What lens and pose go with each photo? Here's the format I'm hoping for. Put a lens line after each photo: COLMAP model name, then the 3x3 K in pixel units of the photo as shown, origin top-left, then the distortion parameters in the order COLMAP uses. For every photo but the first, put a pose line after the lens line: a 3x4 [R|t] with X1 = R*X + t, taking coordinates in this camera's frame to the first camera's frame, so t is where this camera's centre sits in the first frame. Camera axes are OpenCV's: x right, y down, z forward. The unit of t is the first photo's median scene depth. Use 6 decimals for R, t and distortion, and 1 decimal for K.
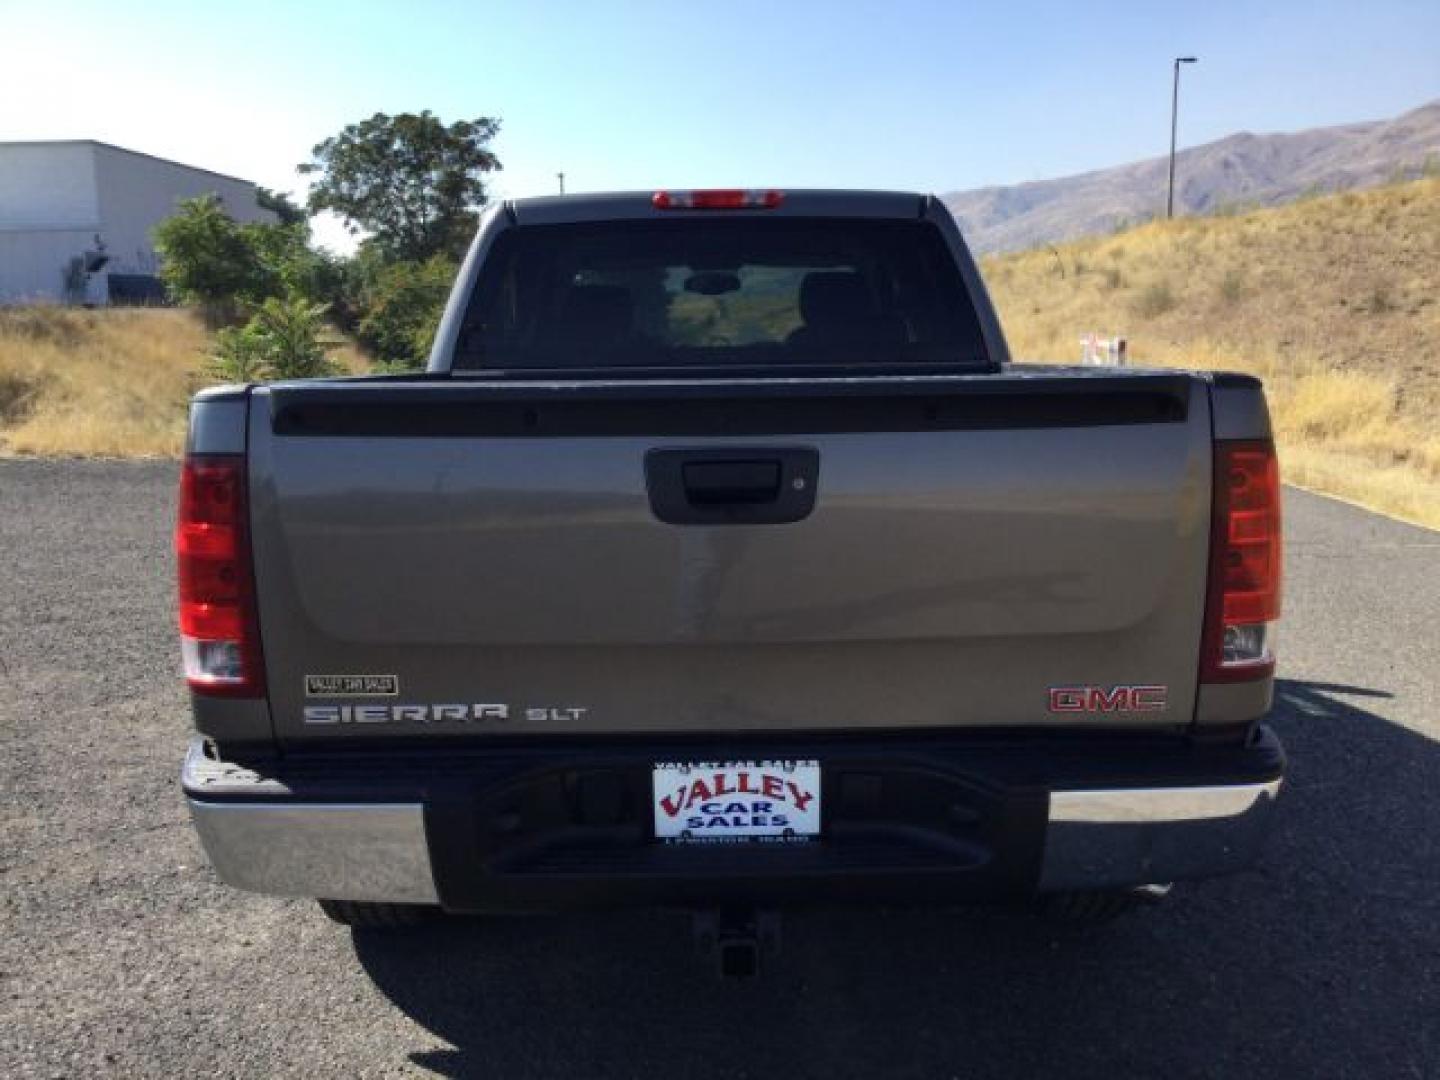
lens RADIAL K [[1332.4, 0, 726.0], [0, 1332.4, 541.1], [0, 0, 1]] dist [-0.000341, 0.000000]
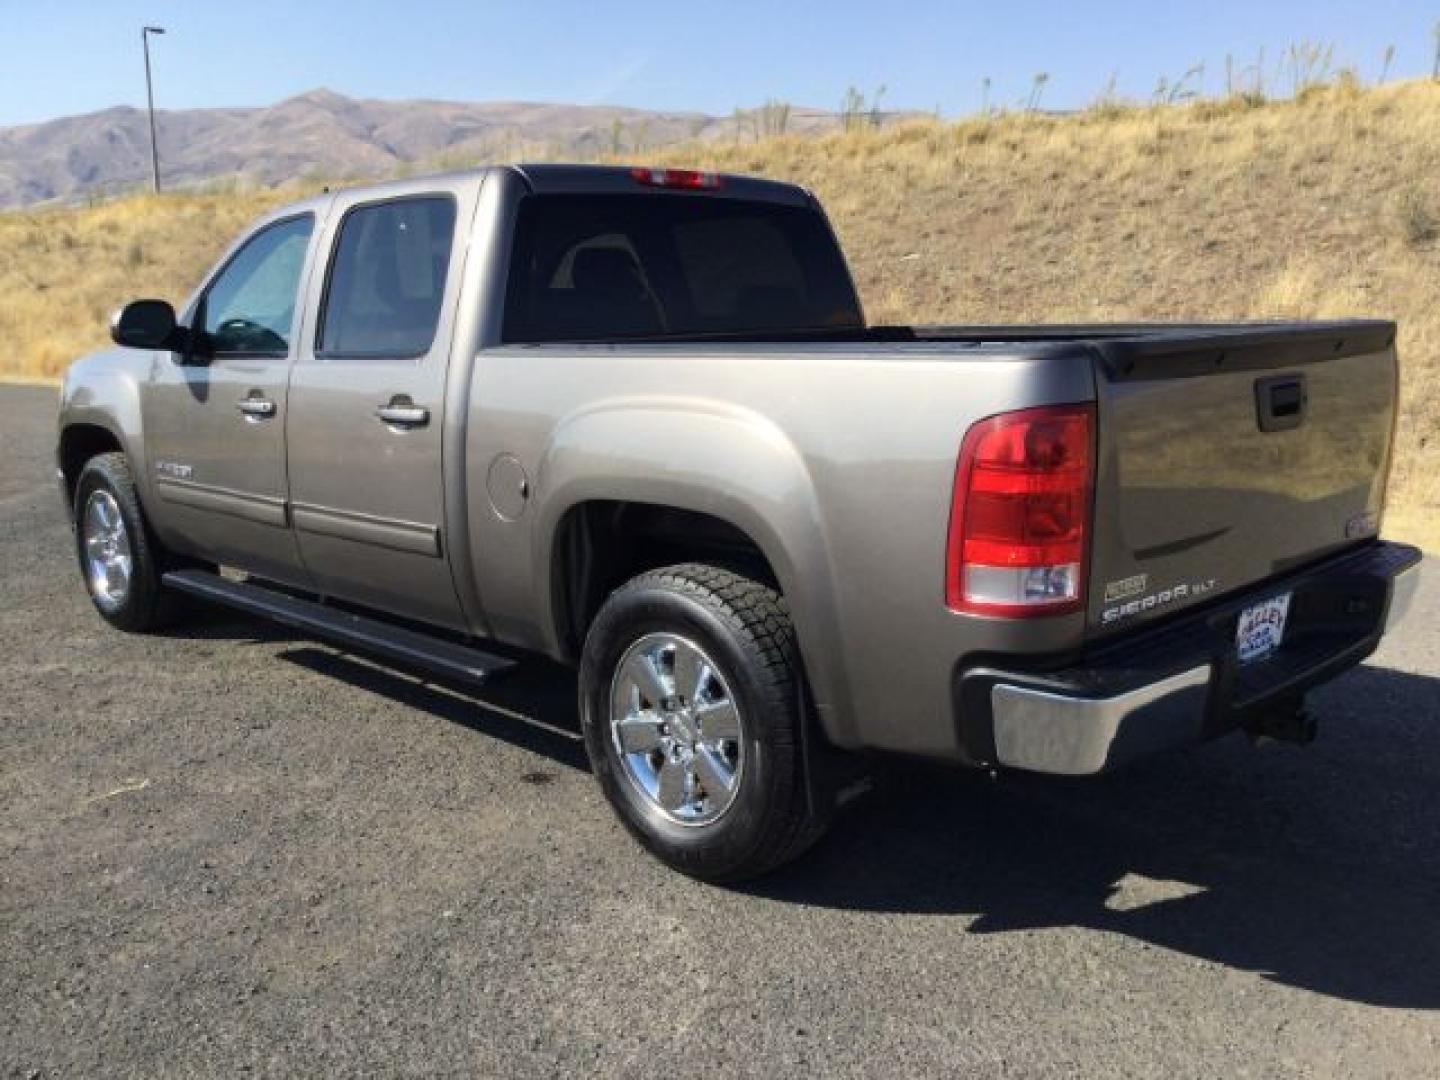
lens RADIAL K [[1332.4, 0, 722.4], [0, 1332.4, 542.9], [0, 0, 1]] dist [-0.000341, 0.000000]
pose [[0.710513, -0.128326, 0.691884, -0.128445], [0.116385, 0.991120, 0.064308, -0.005086], [-0.693993, 0.034833, 0.719139, 0.035687]]
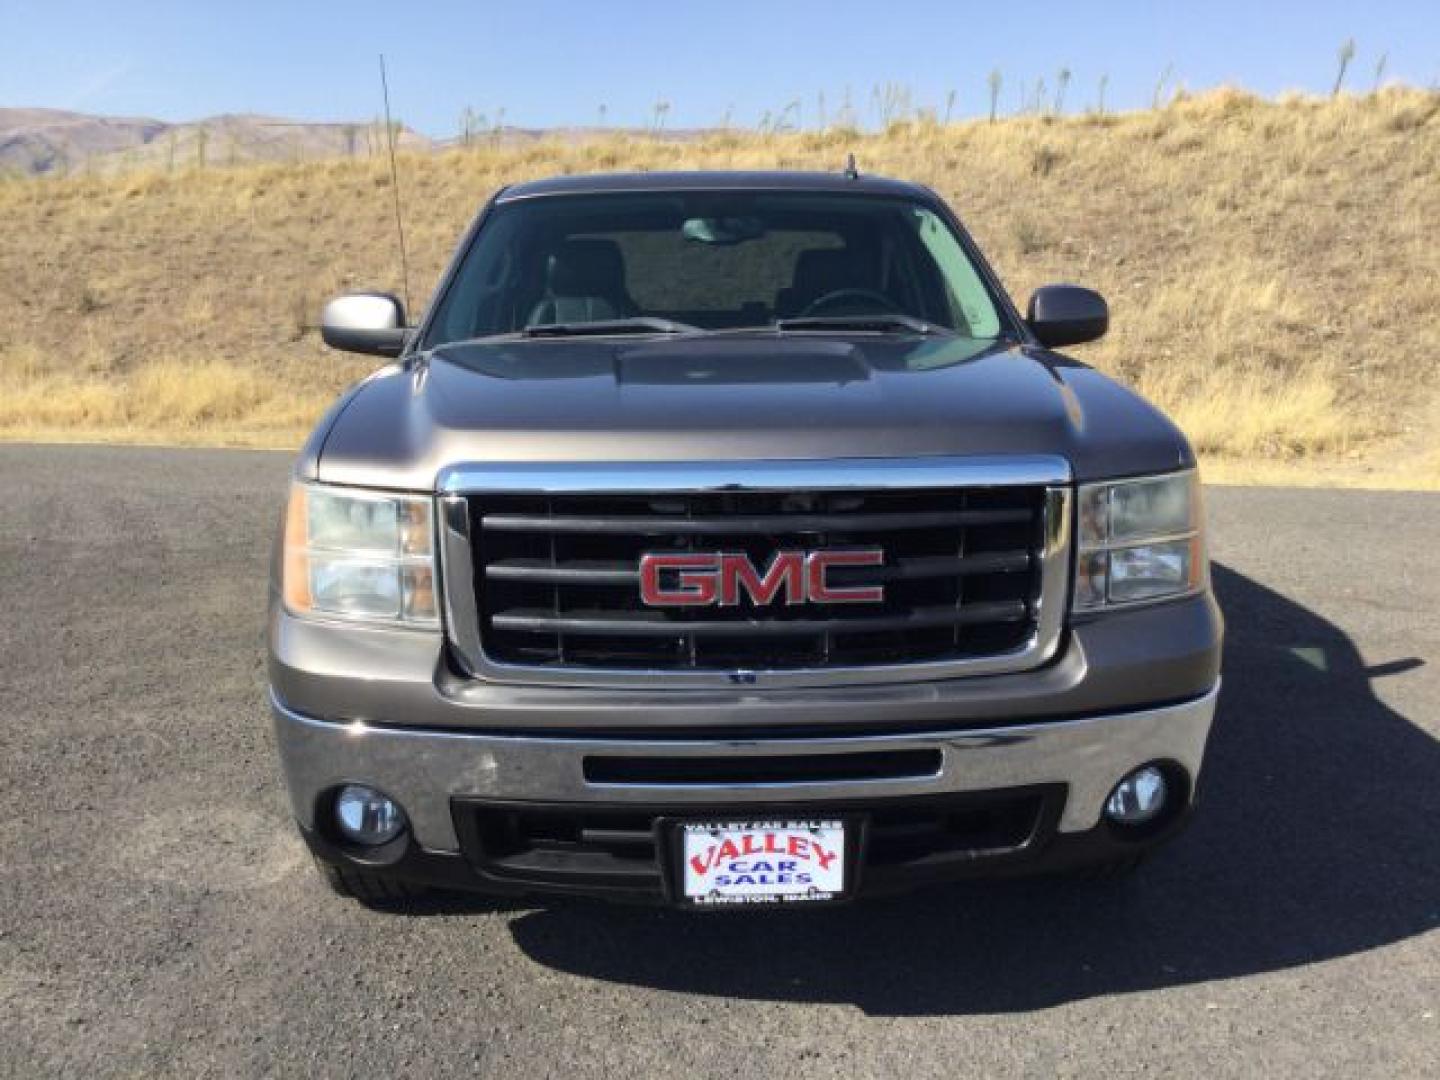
lens RADIAL K [[1332.4, 0, 720.1], [0, 1332.4, 540.9], [0, 0, 1]] dist [-0.000341, 0.000000]
pose [[0.402069, -0.166340, 0.900373, -0.226143], [0.168495, 0.980007, 0.105810, -0.012426], [-0.899972, 0.109165, 0.422058, 0.089727]]
